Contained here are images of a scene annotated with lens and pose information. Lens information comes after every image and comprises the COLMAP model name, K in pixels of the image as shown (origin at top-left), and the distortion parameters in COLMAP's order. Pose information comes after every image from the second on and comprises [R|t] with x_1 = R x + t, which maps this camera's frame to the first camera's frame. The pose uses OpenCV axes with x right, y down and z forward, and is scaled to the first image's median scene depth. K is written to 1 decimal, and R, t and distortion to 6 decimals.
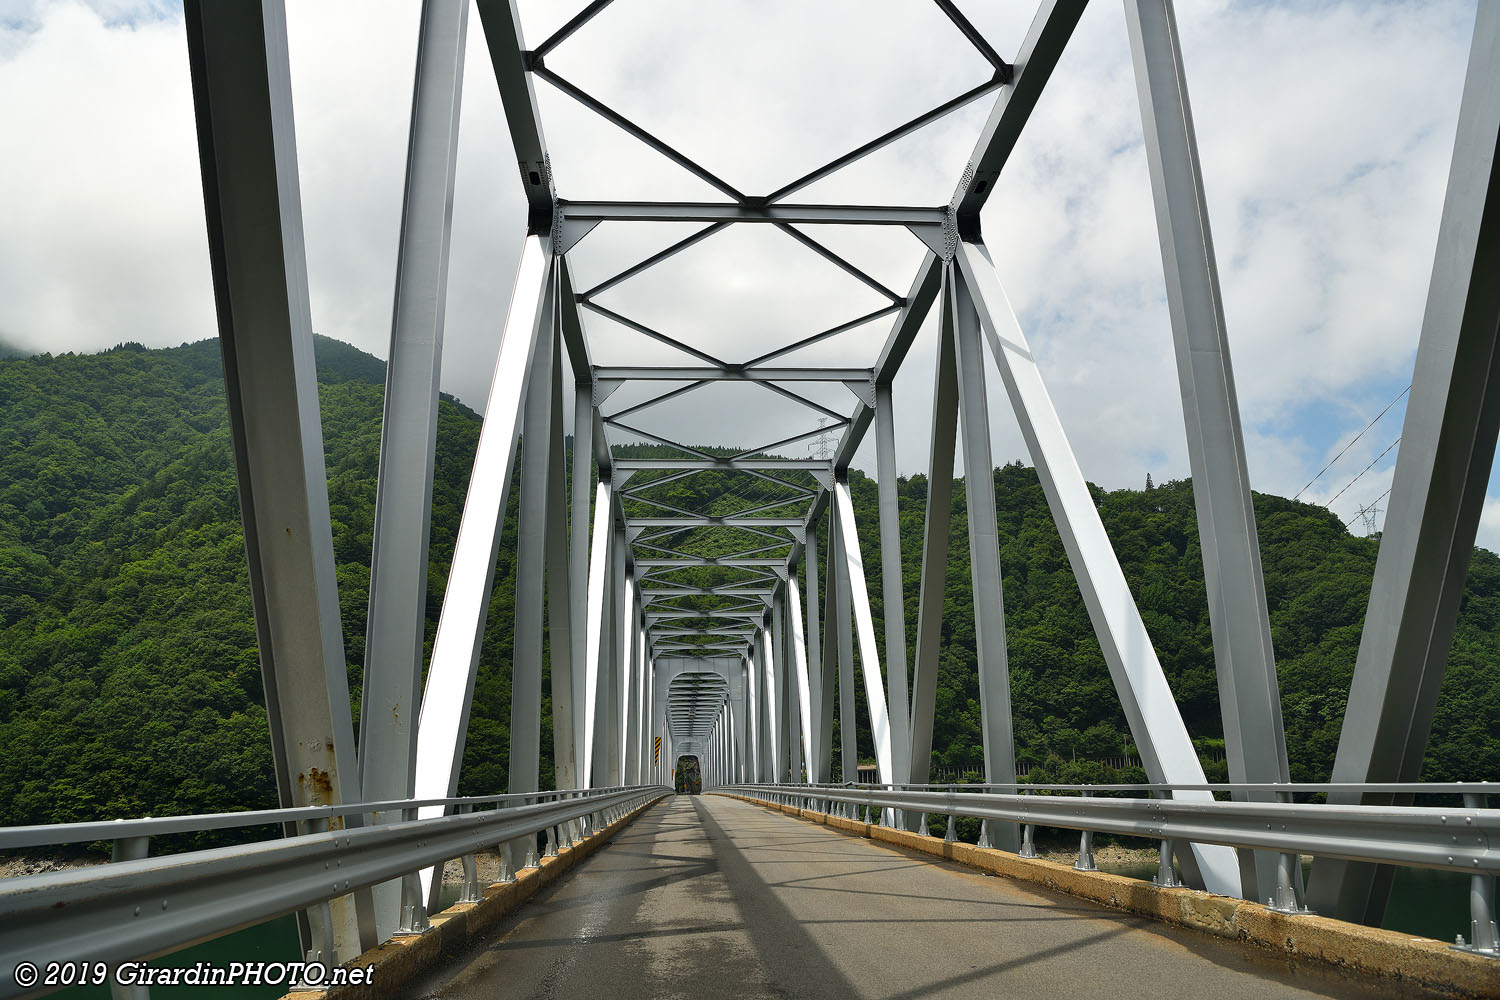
lens RADIAL K [[1053.5, 0, 750.0], [0, 1053.5, 500.0], [0, 0, 1]] dist [-0.062843, -0.000008]
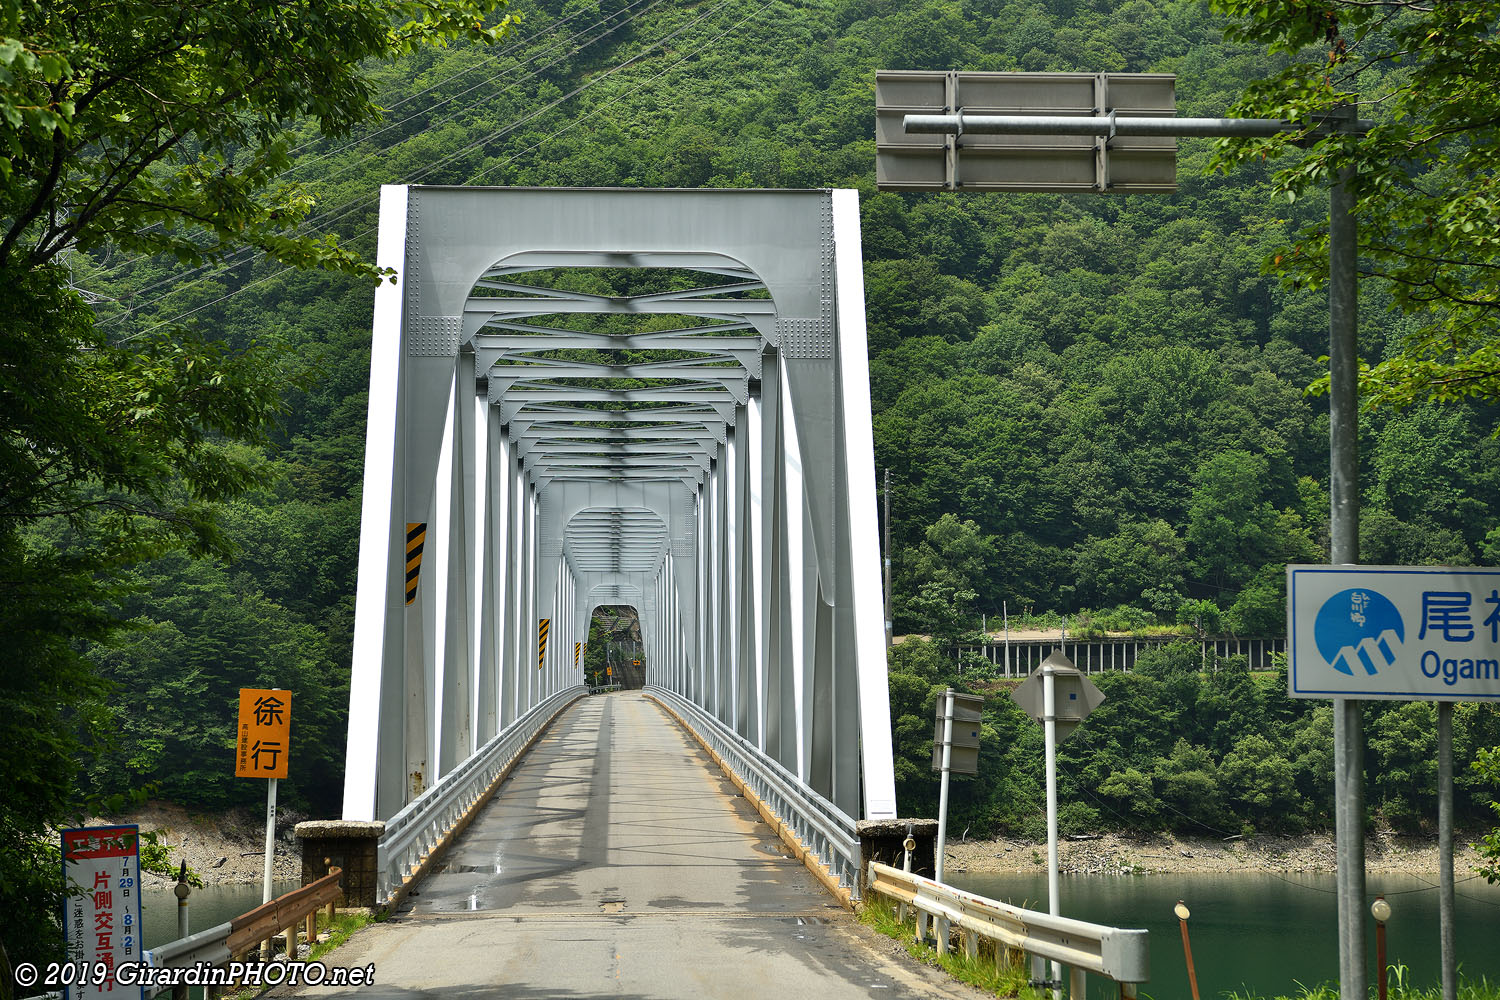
lens RADIAL K [[3009.7, 0, 750.0], [0, 3009.7, 500.0], [0, 0, 1]] dist [0.374788, 0.001000]
pose [[0.999721, 0.015271, -0.018034, 0.018570], [-0.011045, 0.976613, 0.214722, -0.067022], [0.020891, -0.214463, 0.976509, -0.205672]]
